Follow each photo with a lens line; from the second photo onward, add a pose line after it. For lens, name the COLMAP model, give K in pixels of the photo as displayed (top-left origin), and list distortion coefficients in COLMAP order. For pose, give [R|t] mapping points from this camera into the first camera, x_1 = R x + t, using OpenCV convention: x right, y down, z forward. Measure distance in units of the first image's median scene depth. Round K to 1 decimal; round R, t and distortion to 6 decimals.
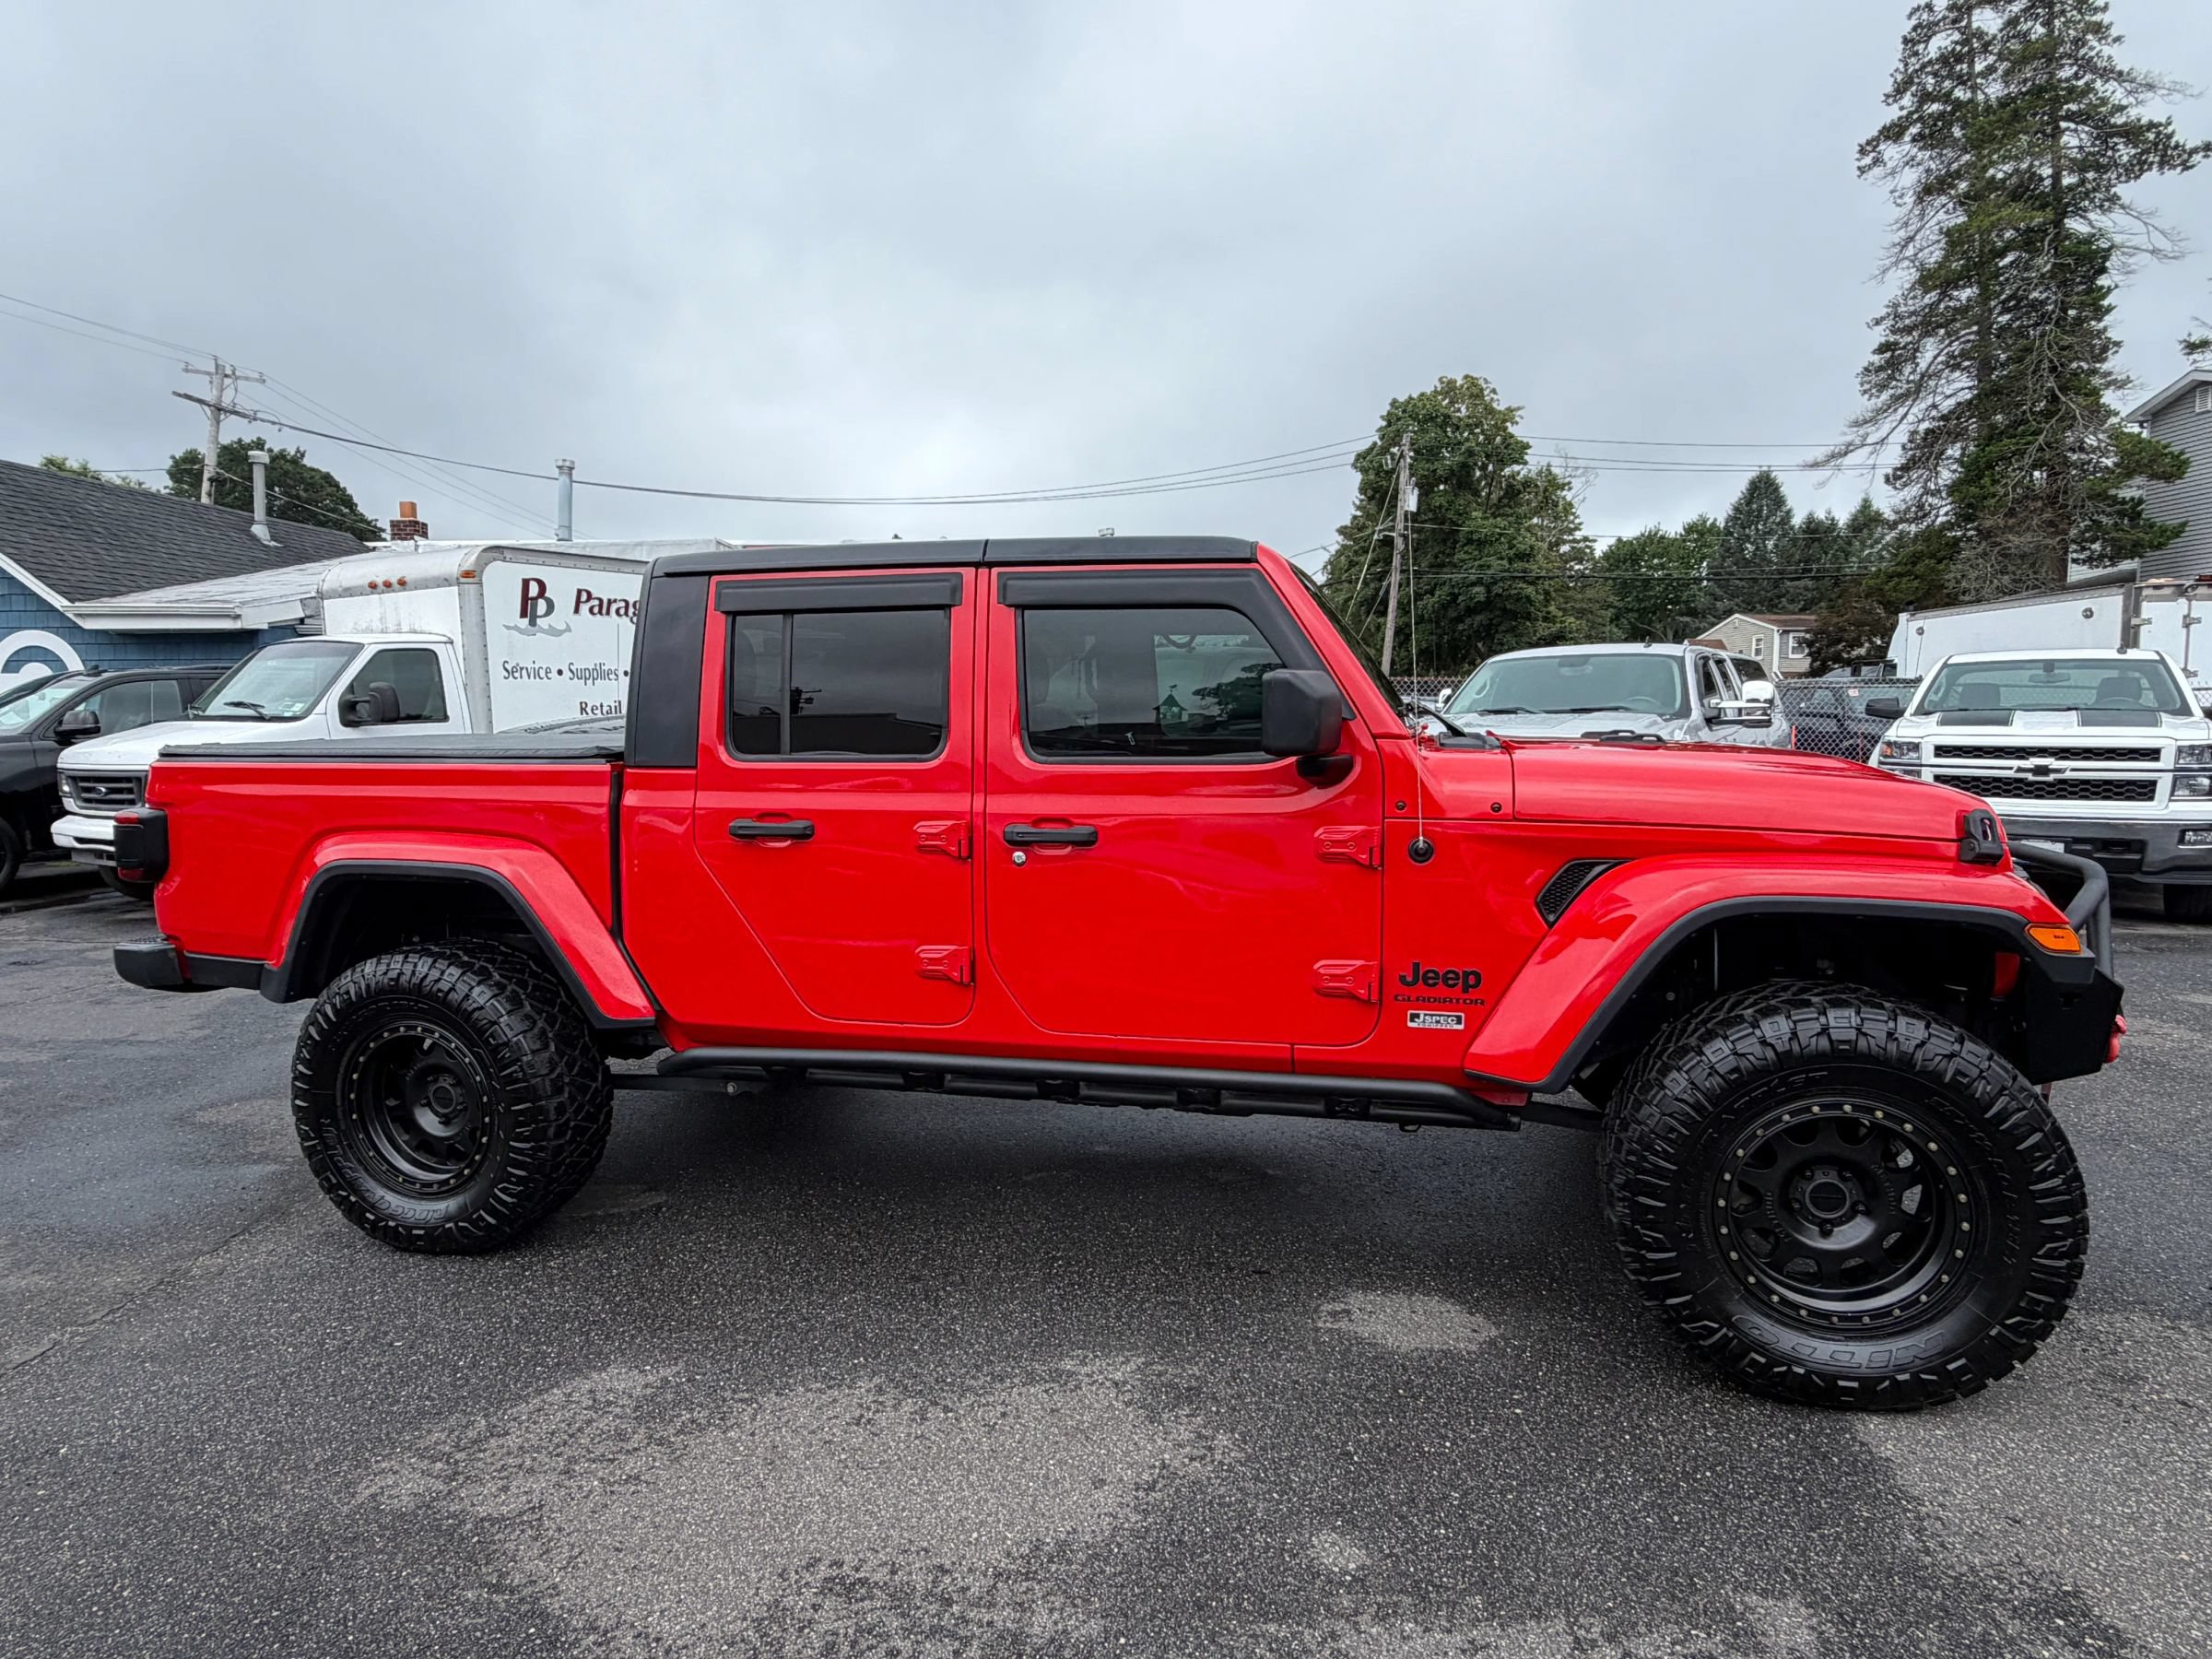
lens RADIAL K [[1240.0, 0, 1111.2], [0, 1240.0, 809.8], [0, 0, 1]] dist [0.001521, 0.000440]
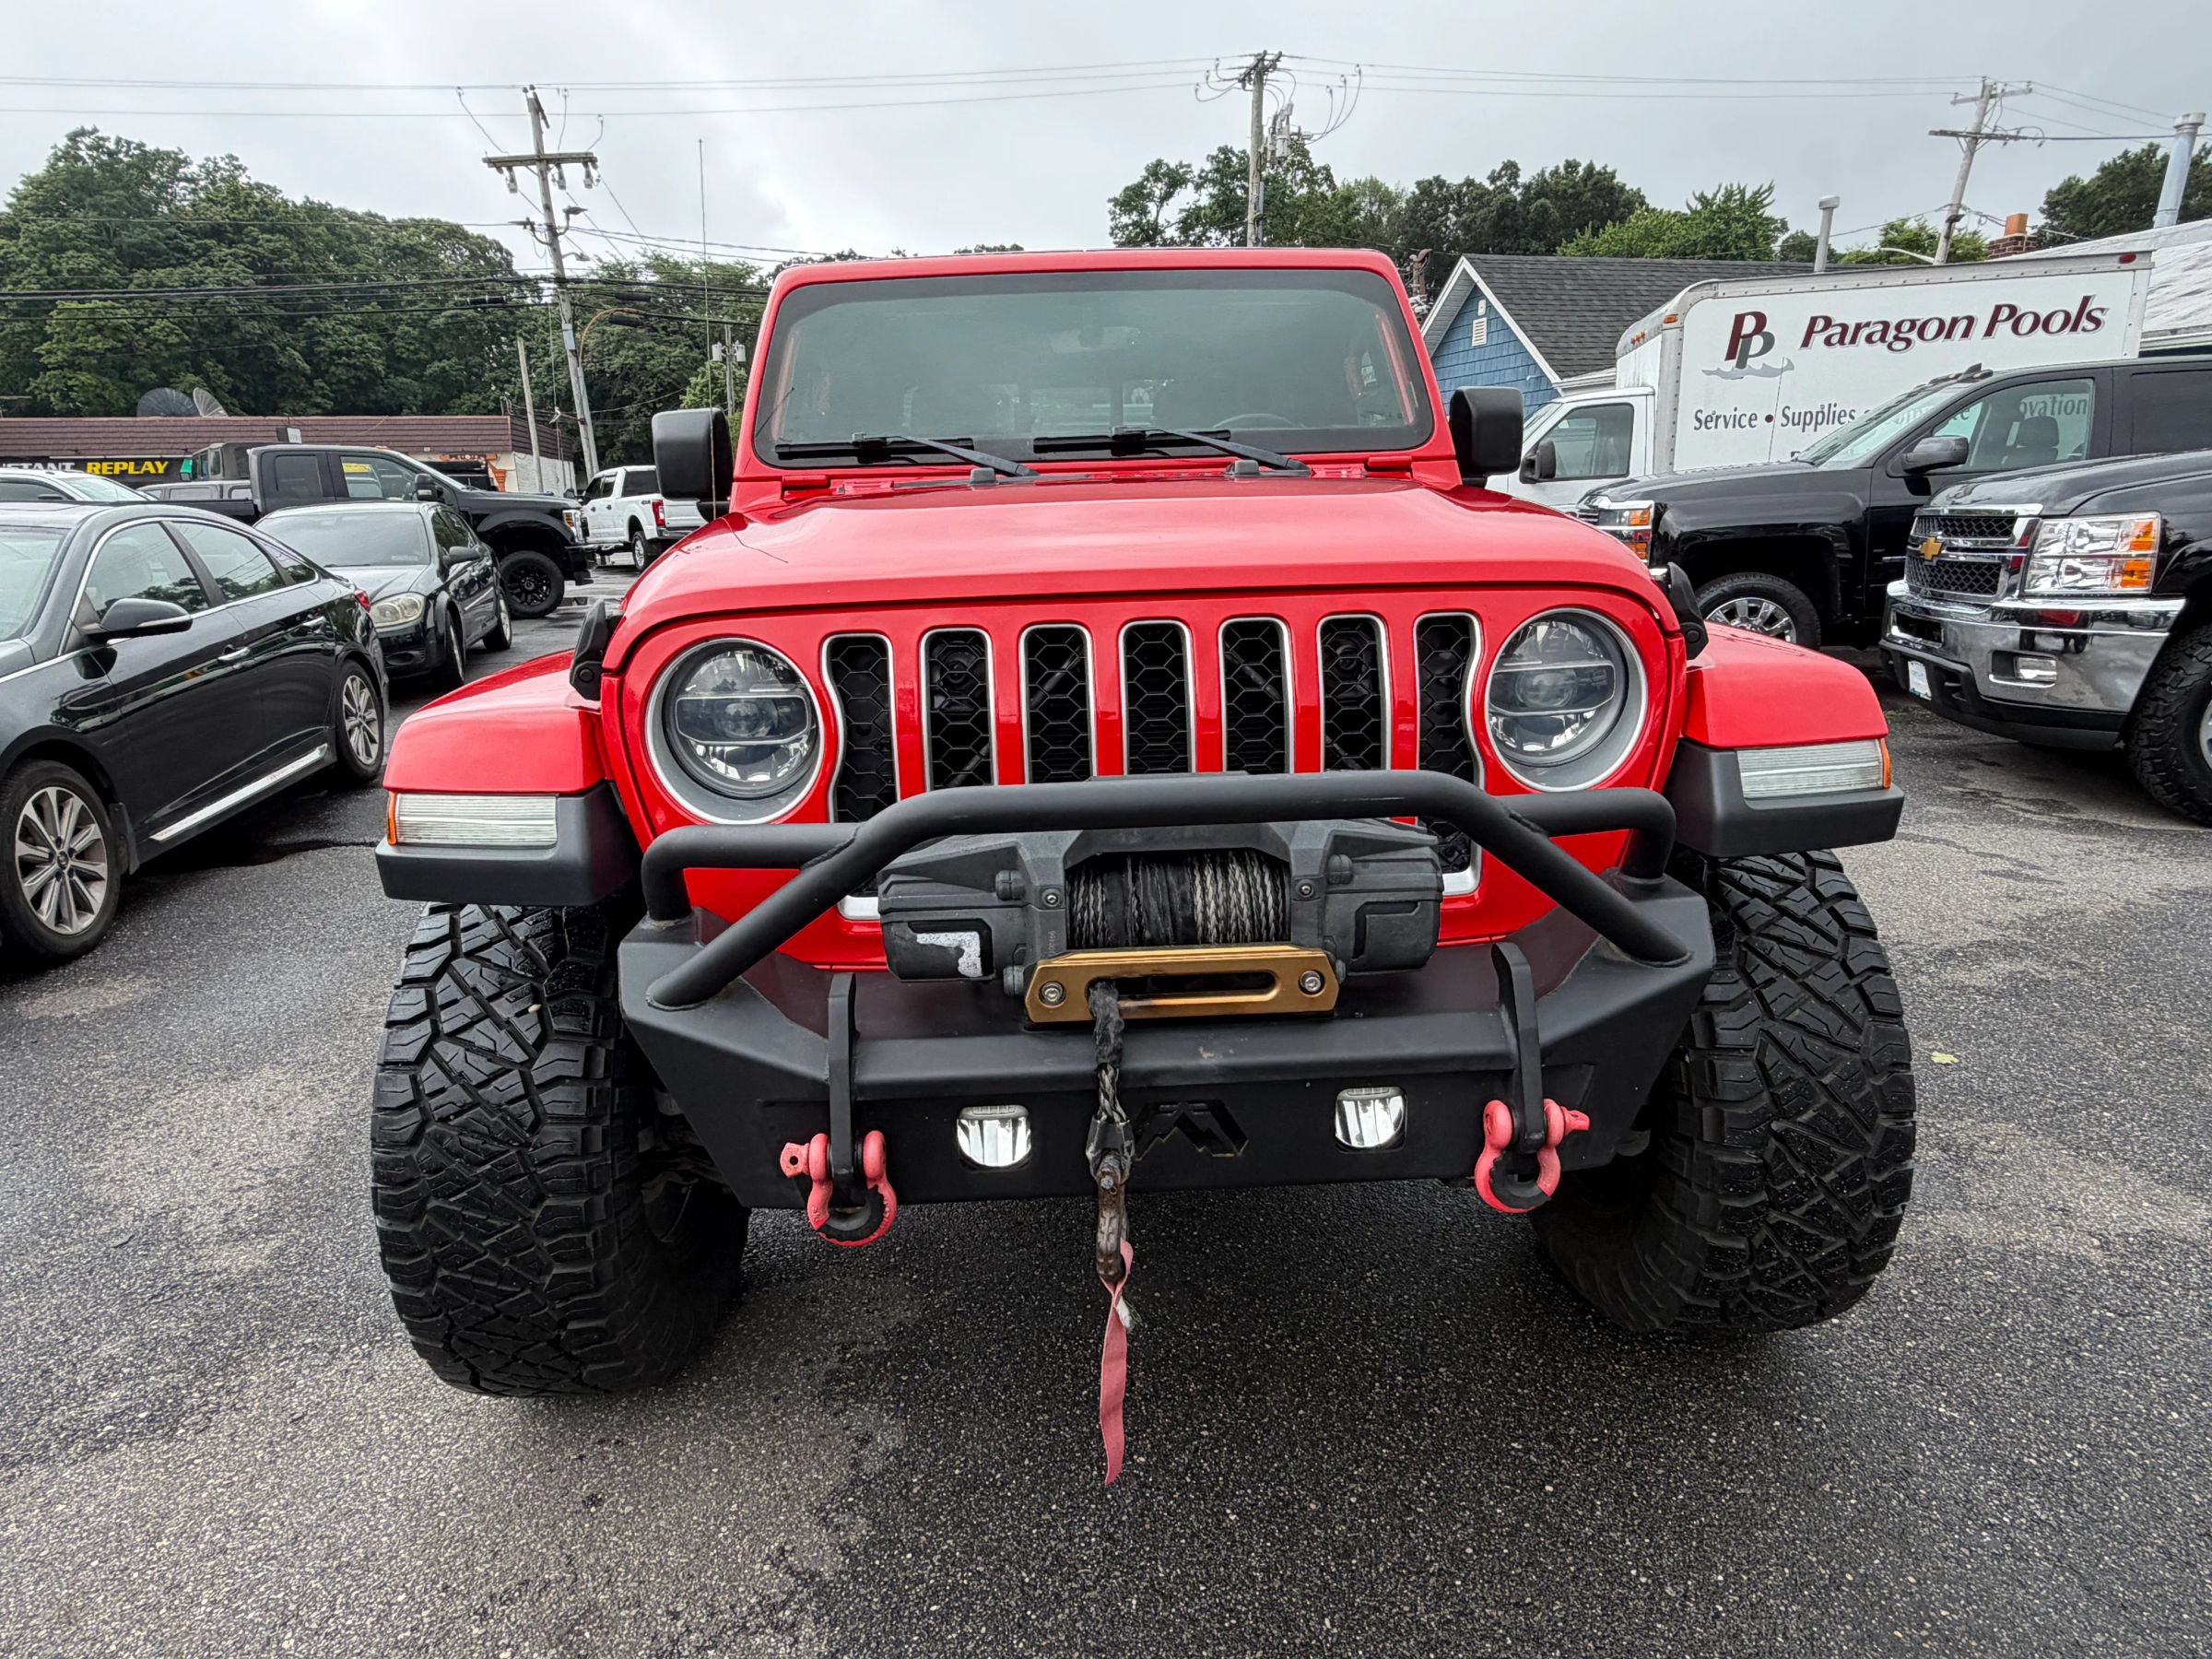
lens RADIAL K [[1240.0, 0, 1102.5], [0, 1240.0, 829.3], [0, 0, 1]] dist [0.001521, 0.000440]
pose [[0.298385, 0.245008, -0.922462, 0.337119], [-0.054319, 0.969283, 0.239874, -0.011696], [0.952899, -0.021467, 0.302529, 0.271874]]
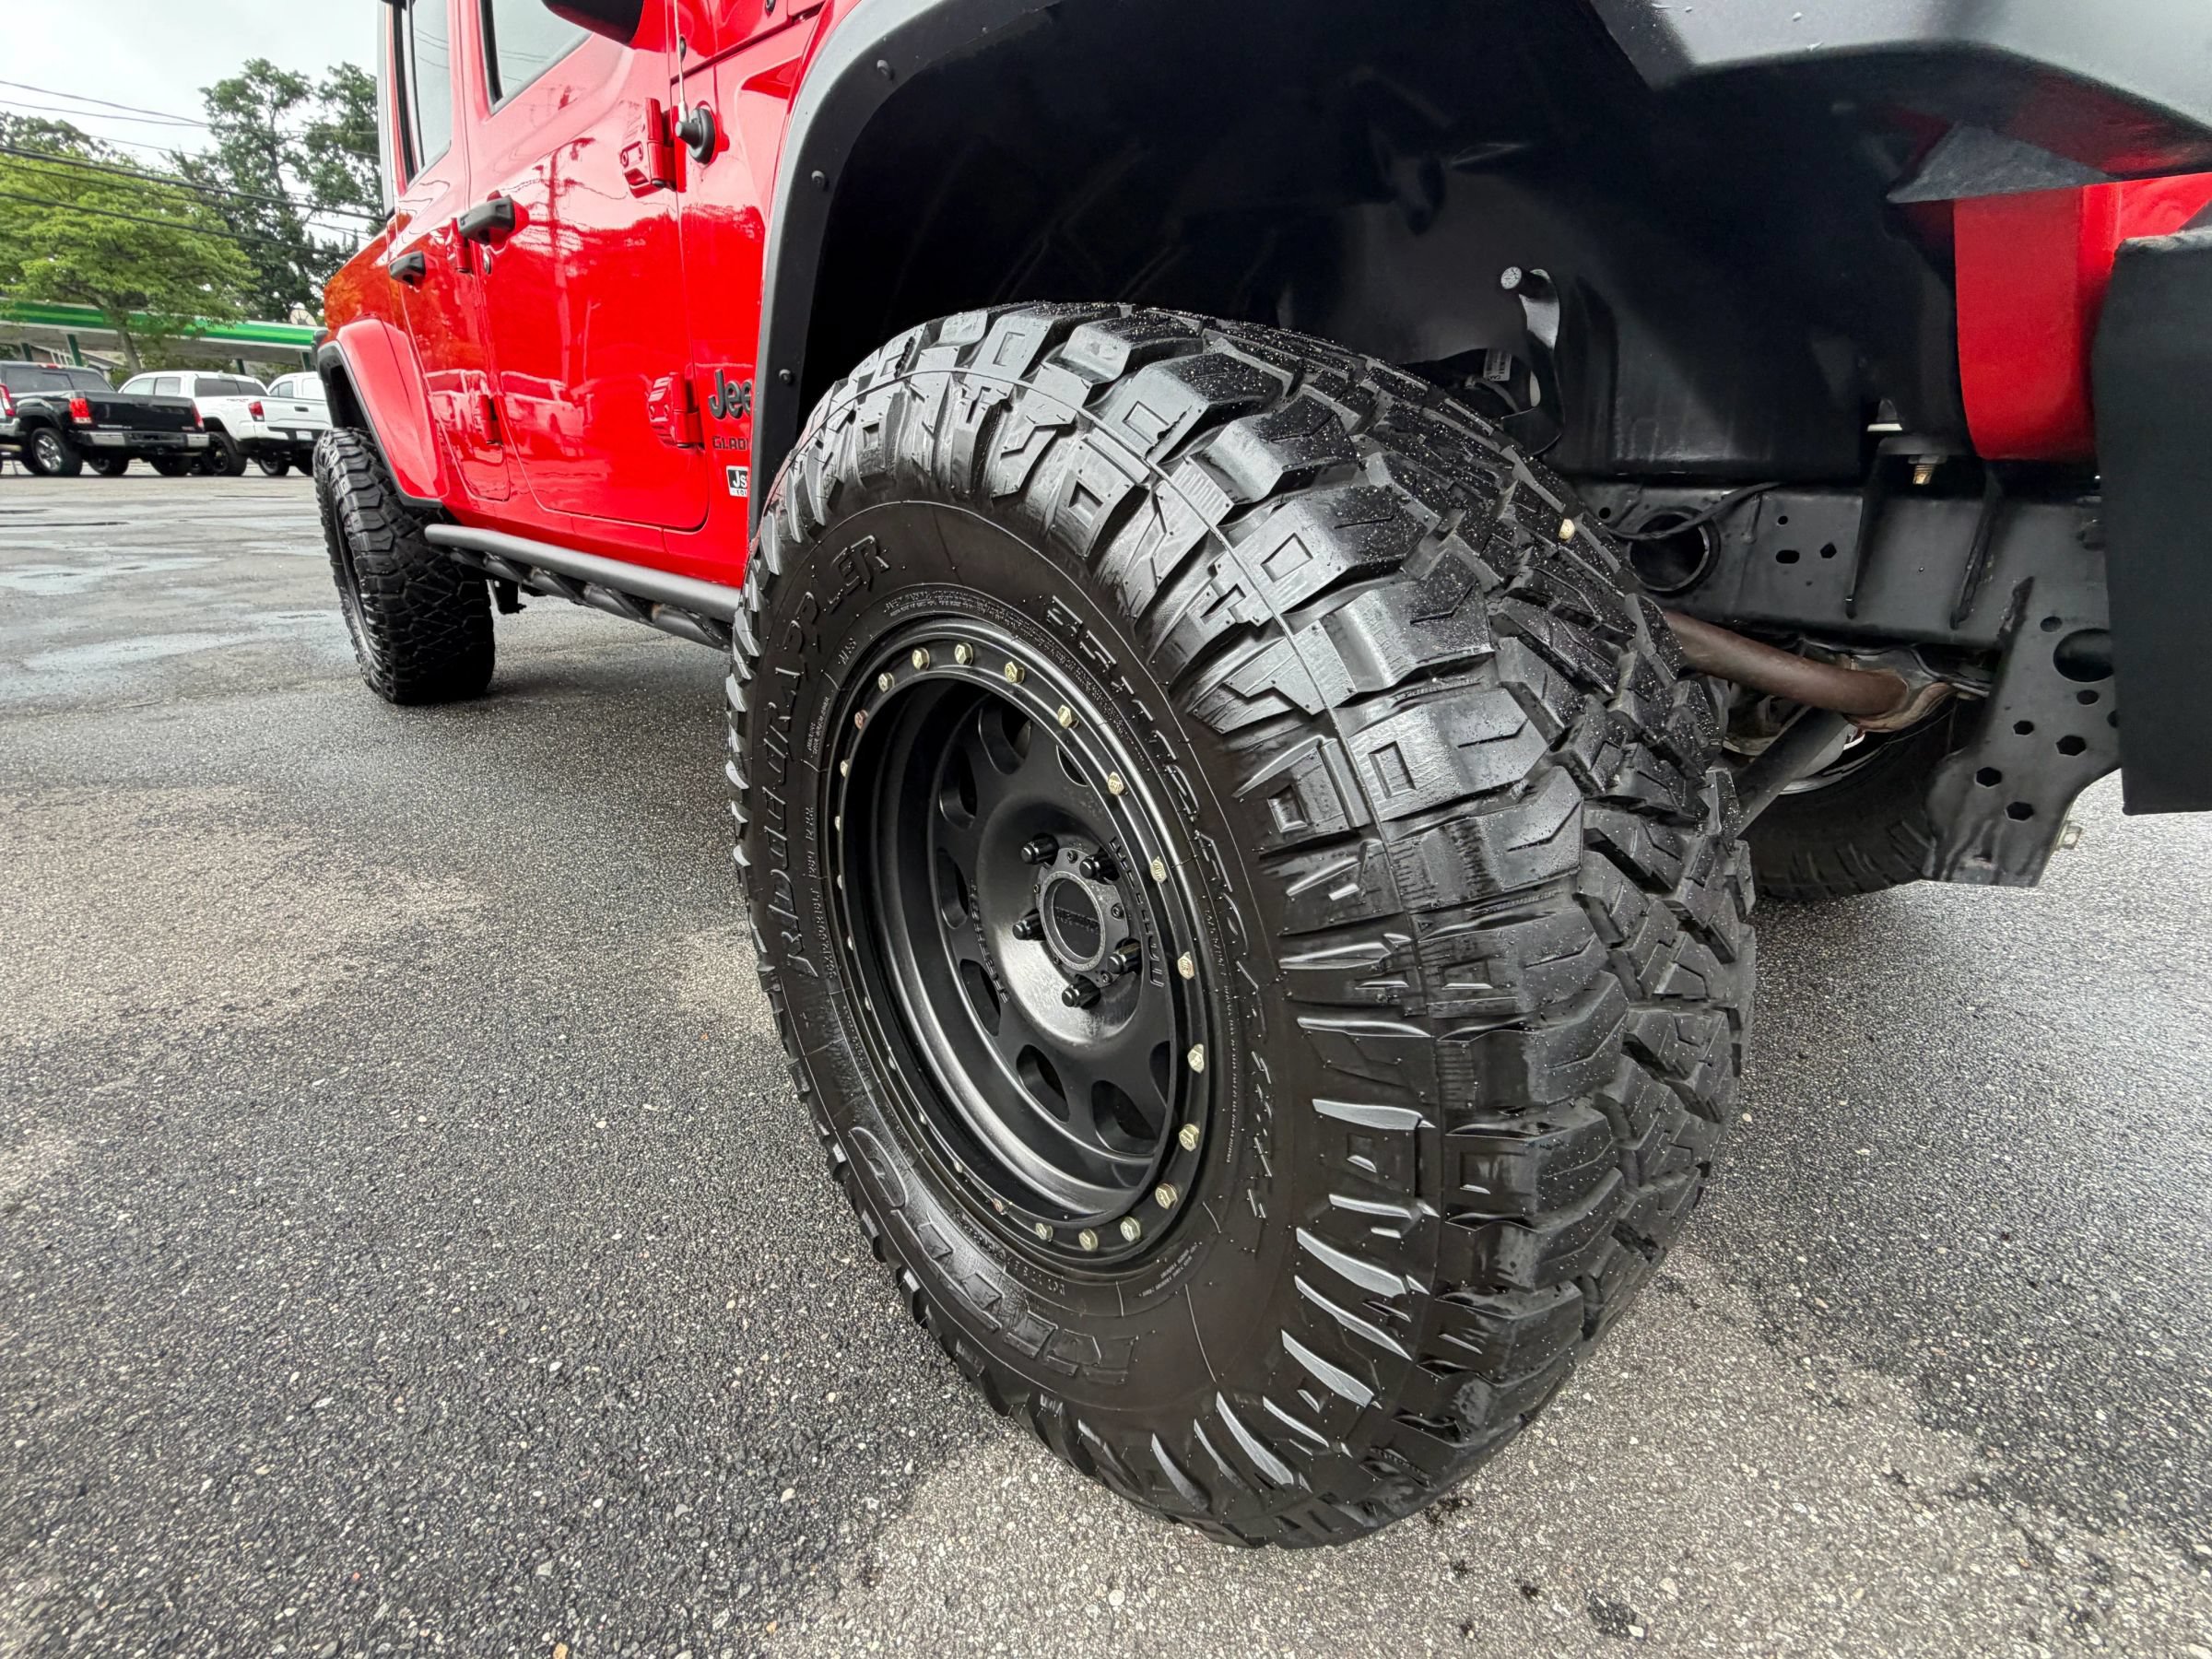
lens RADIAL K [[1004.0, 0, 1102.1], [0, 1004.0, 817.8], [0, 0, 1]] dist [0.001186, -0.000304]
pose [[0.826657, 0.210250, -0.521951, 0.184285], [-0.067923, 0.958074, 0.278353, 0.049216], [0.558591, -0.194650, 0.806280, 0.193216]]
